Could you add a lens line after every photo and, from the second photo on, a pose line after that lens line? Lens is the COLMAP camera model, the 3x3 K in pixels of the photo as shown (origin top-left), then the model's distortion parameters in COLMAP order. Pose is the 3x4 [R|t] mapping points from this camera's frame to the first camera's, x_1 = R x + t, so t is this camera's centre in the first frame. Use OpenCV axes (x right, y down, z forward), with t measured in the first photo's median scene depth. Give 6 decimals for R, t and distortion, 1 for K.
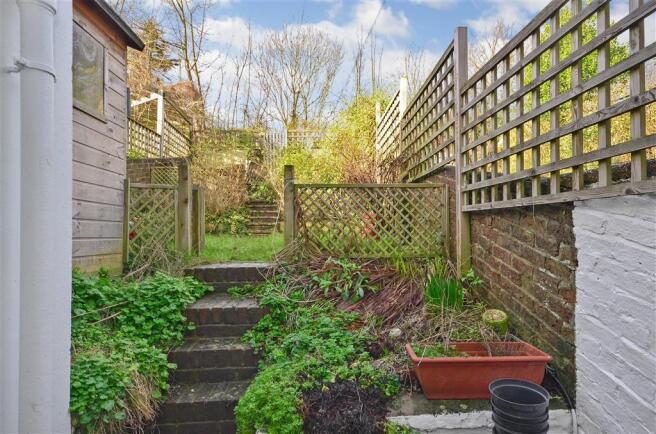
lens RADIAL K [[395.4, 0, 331.1], [0, 395.4, 219.7], [0, 0, 1]] dist [0.009855, 0.001168]
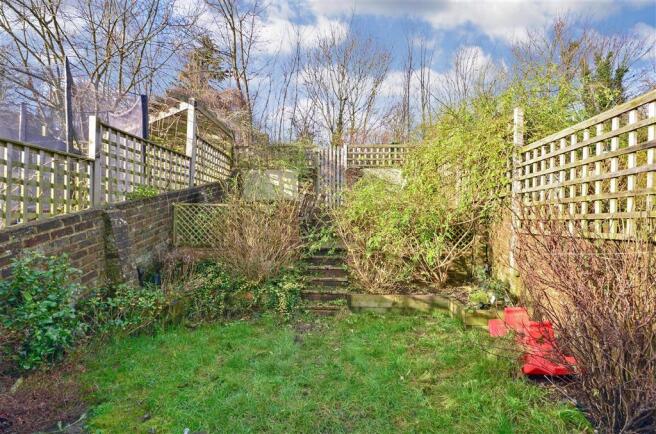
lens RADIAL K [[354.2, 0, 326.0], [0, 354.2, 219.2], [0, 0, 1]] dist [-0.007493, -0.000485]
pose [[0.994351, 0.022622, -0.103702, -0.080484], [-0.021052, 0.999647, 0.016217, -0.090968], [0.104032, -0.013942, 0.994476, 0.286648]]
